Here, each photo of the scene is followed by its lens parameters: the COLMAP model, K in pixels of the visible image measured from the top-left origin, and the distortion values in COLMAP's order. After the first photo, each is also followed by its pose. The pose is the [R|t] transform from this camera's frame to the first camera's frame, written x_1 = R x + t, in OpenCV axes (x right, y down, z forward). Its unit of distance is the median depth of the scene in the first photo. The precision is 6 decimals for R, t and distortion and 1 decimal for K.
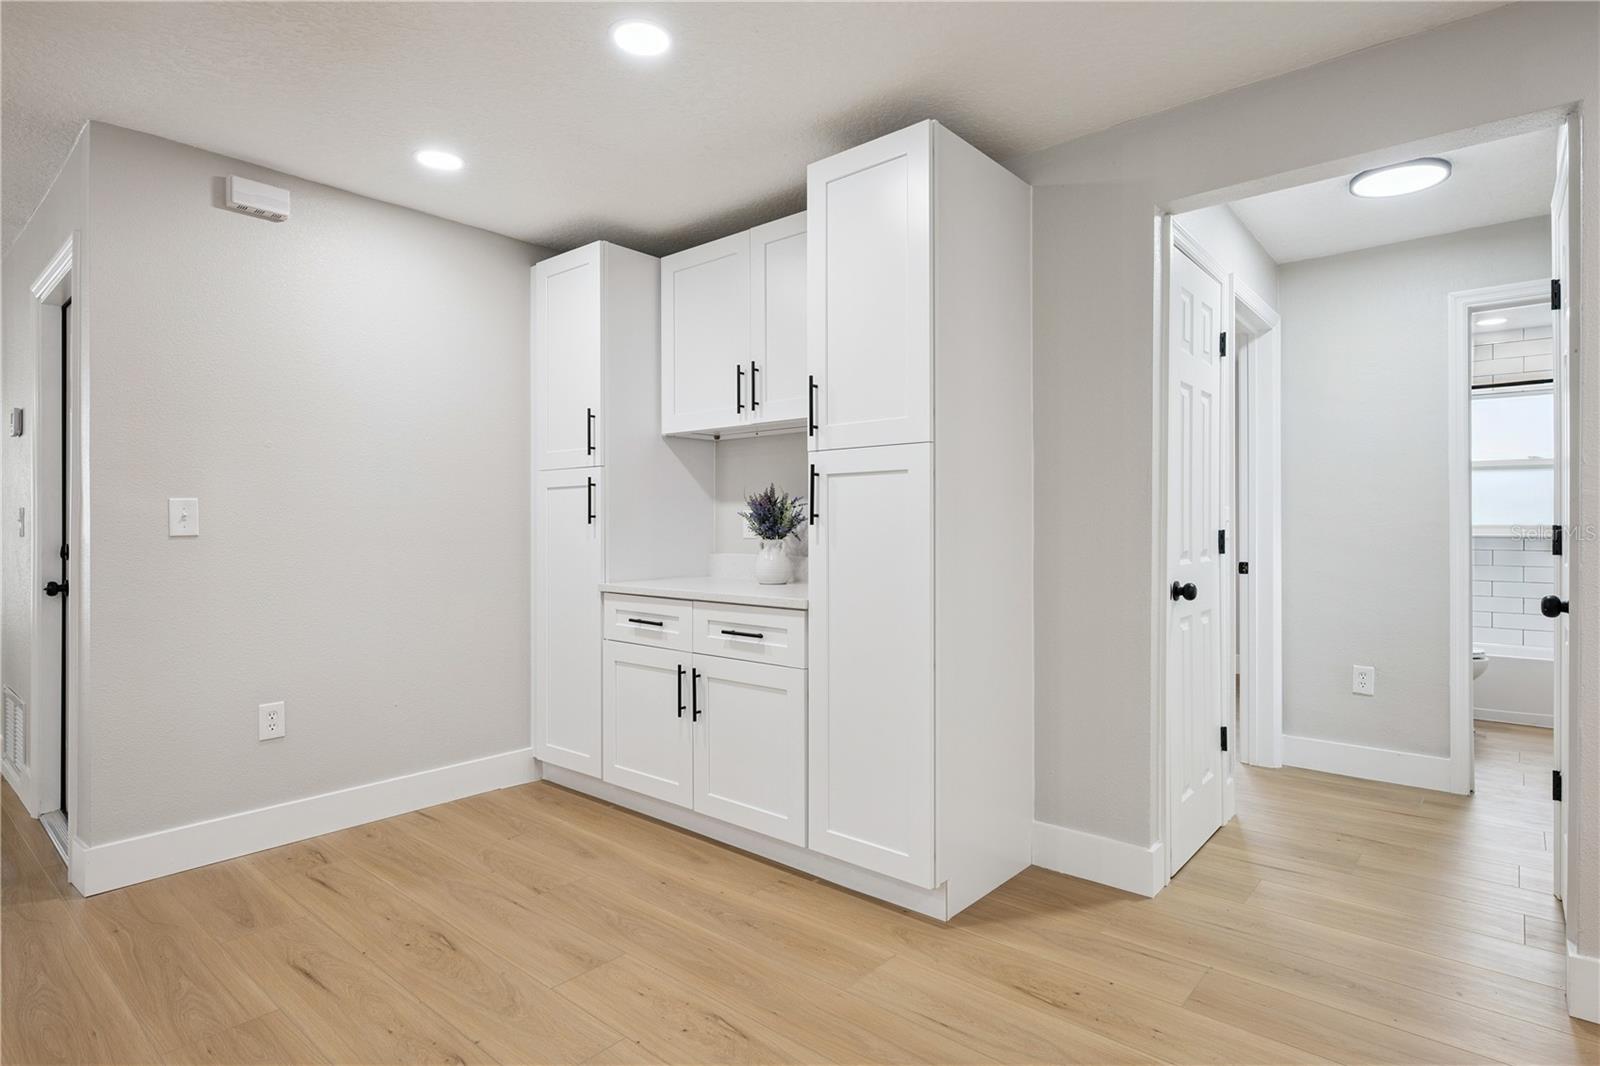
lens RADIAL K [[839.9, 0, 799.9], [0, 839.9, 524.0], [0, 0, 1]] dist [0.003204, 0.000257]
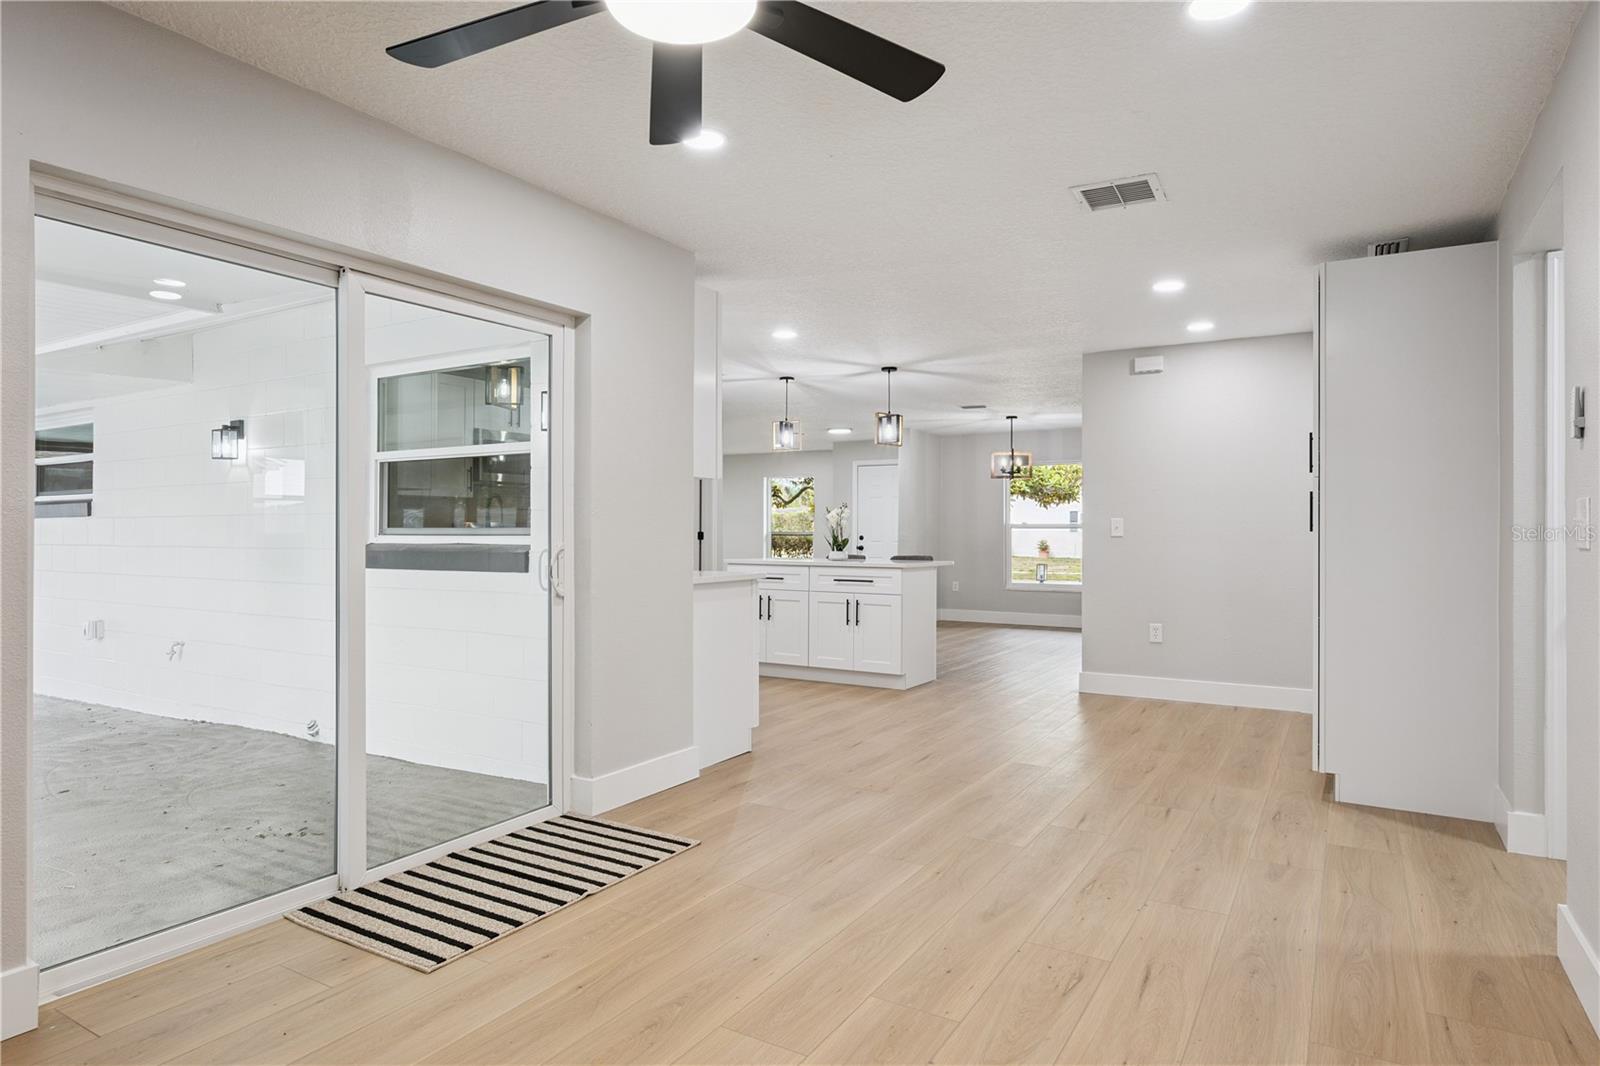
lens RADIAL K [[919.5, 0, 800.0], [0, 919.5, 533.0], [0, 0, 1]] dist [-0.000935, -0.001721]
pose [[0.172096, 0.003101, -0.985075, 1.300790], [0.000189, 0.999995, 0.003181, -0.002136], [0.985080, -0.000733, 0.172094, -0.164476]]
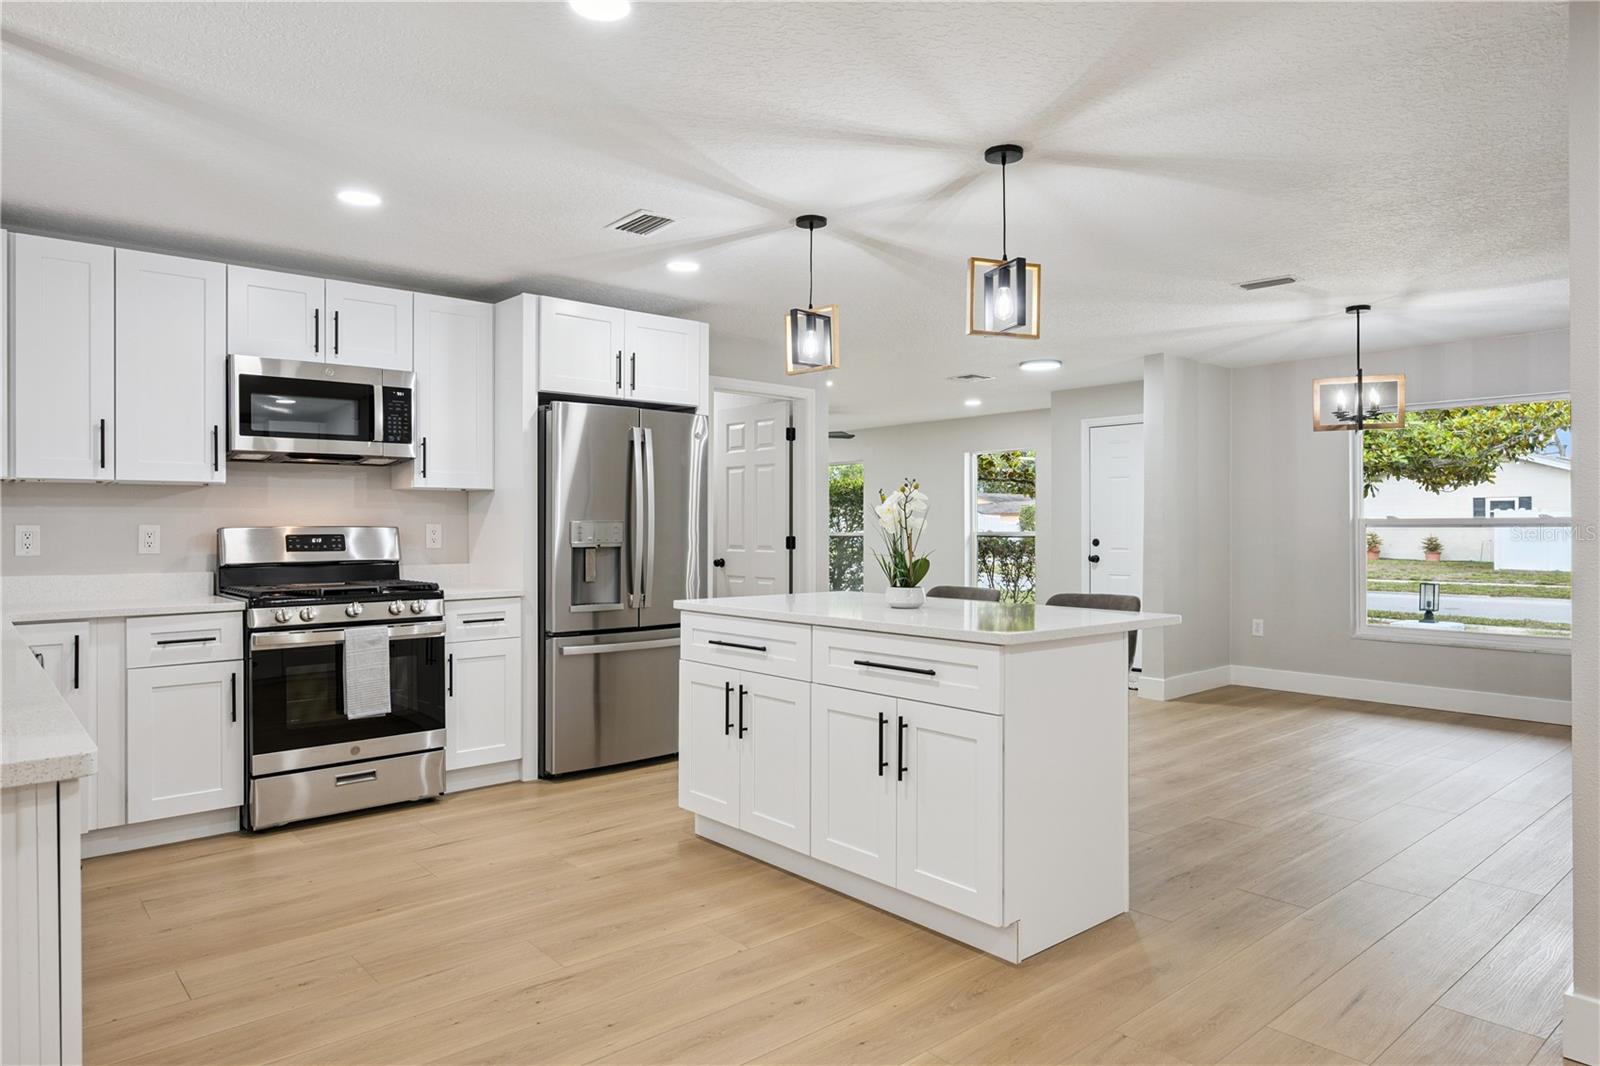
lens RADIAL K [[982.7, 0, 800.8], [0, 982.7, 524.2], [0, 0, 1]] dist [-0.001064, 0.001744]
pose [[-0.138888, -0.000477, -0.990308, 0.079218], [0.005481, 0.999984, -0.001251, -0.019848], [0.990293, -0.005602, -0.138883, 0.399055]]
